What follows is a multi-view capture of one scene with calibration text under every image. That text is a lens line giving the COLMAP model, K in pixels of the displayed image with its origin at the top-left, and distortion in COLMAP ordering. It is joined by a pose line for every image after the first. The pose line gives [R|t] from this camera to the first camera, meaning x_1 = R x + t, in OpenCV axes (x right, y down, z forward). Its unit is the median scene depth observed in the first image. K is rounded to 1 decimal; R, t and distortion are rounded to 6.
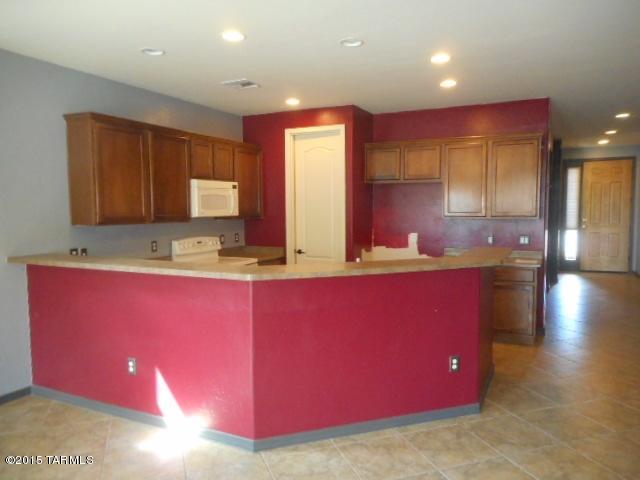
lens RADIAL K [[472.2, 0, 316.5], [0, 472.2, 253.2], [0, 0, 1]] dist [-0.007547, -0.000355]
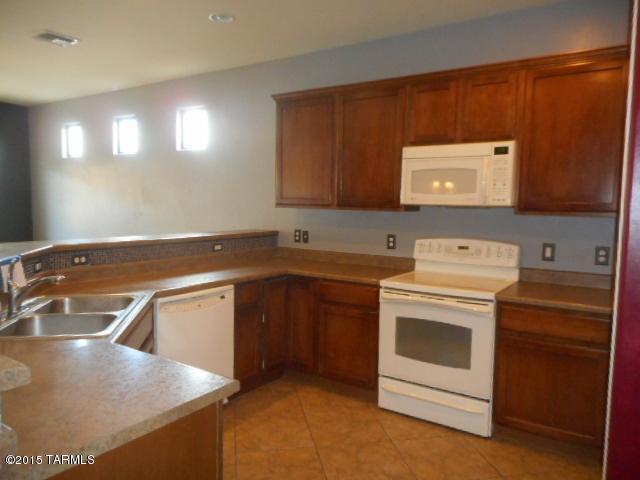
lens RADIAL K [[472.2, 0, 320.1], [0, 472.2, 240.5], [0, 0, 1]] dist [-0.007547, -0.000355]
pose [[-0.160368, 0.082183, -0.983630, 0.154624], [-0.112300, 0.988538, 0.100902, -0.029338], [0.980648, 0.126644, -0.149301, 0.362343]]
